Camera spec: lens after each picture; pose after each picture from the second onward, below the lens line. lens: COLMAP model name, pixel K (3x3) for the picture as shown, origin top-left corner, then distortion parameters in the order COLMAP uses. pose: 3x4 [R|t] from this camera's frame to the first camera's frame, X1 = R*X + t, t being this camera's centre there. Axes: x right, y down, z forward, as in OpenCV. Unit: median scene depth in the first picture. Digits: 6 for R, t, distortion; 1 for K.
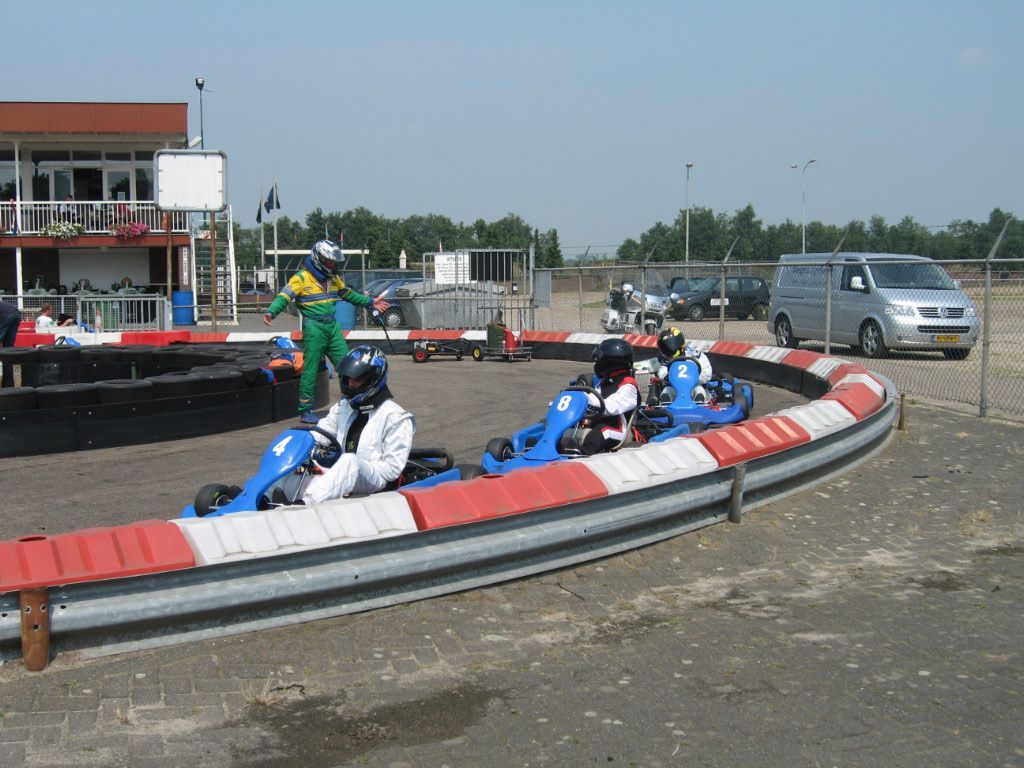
lens RADIAL K [[1311.1, 0, 516.5], [0, 1311.1, 387.1], [0, 0, 1]] dist [-0.123589, 0.000000]
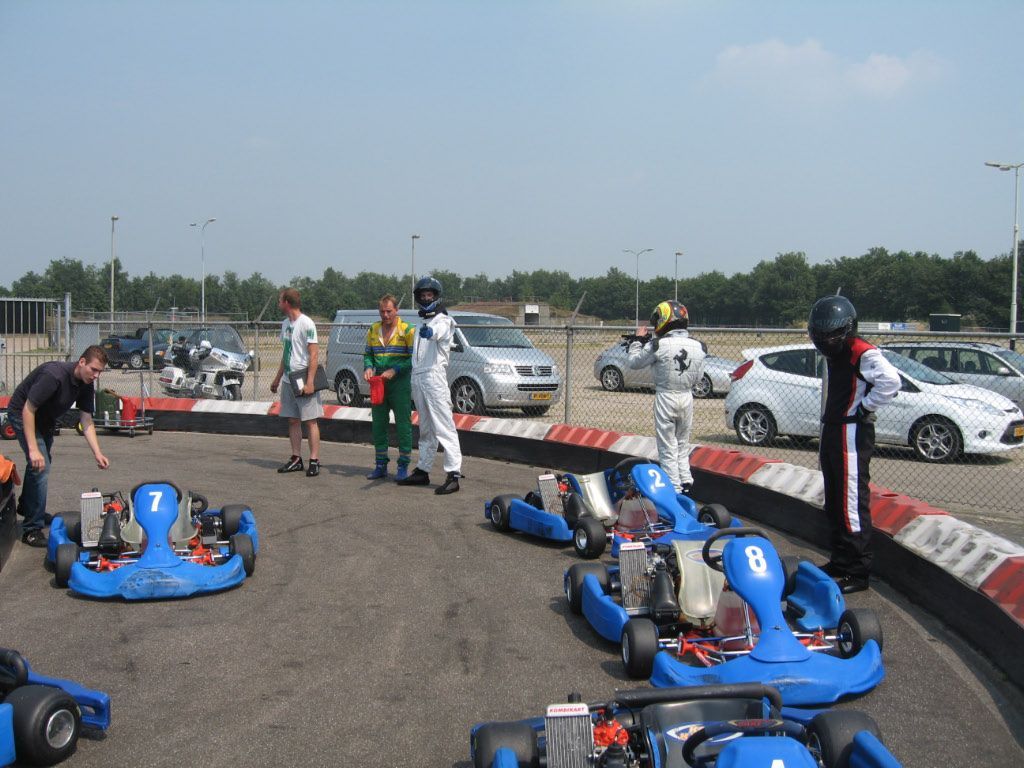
lens RADIAL K [[1129.3, 0, 510.7], [0, 1129.3, 379.8], [0, 0, 1]] dist [-0.089677, 0.000000]
pose [[0.861926, -0.008111, 0.506969, -0.158494], [0.025685, 0.999287, -0.027682, -0.029595], [-0.506383, 0.036881, 0.861519, 0.266670]]
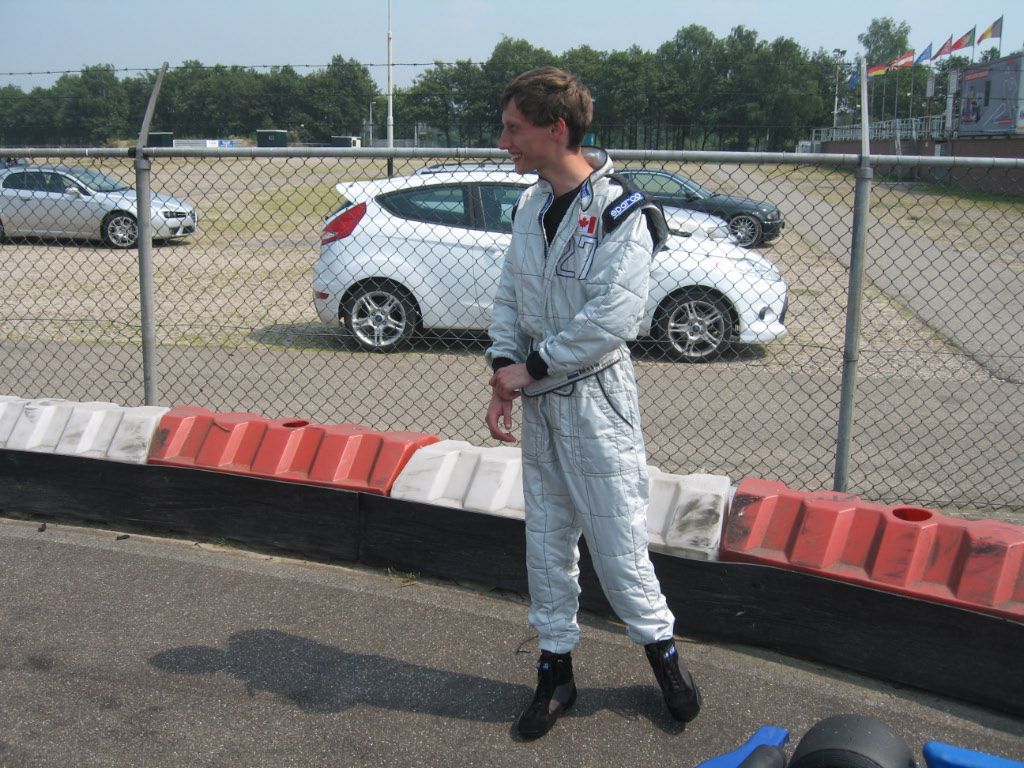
lens RADIAL K [[1129.3, 0, 510.1], [0, 1129.3, 382.0], [0, 0, 1]] dist [-0.089677, 0.000000]
pose [[0.424818, -0.174684, 0.888265, -0.004477], [0.066250, 0.984574, 0.161939, -0.059713], [-0.902851, -0.009947, 0.429838, 0.611620]]
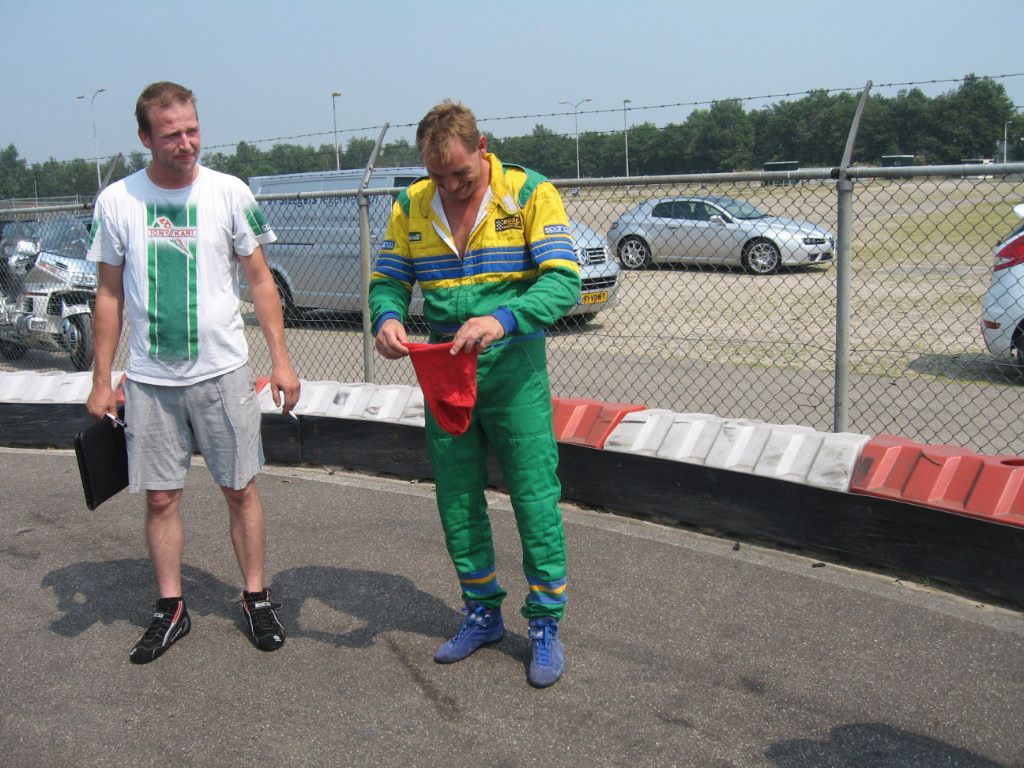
lens RADIAL K [[1129.3, 0, 510.8], [0, 1129.3, 387.0], [0, 0, 1]] dist [-0.089677, 0.000000]
pose [[0.824598, -0.126463, 0.551404, -0.010430], [0.084536, 0.991295, 0.100931, -0.059858], [-0.559368, -0.036614, 0.828111, 0.630318]]
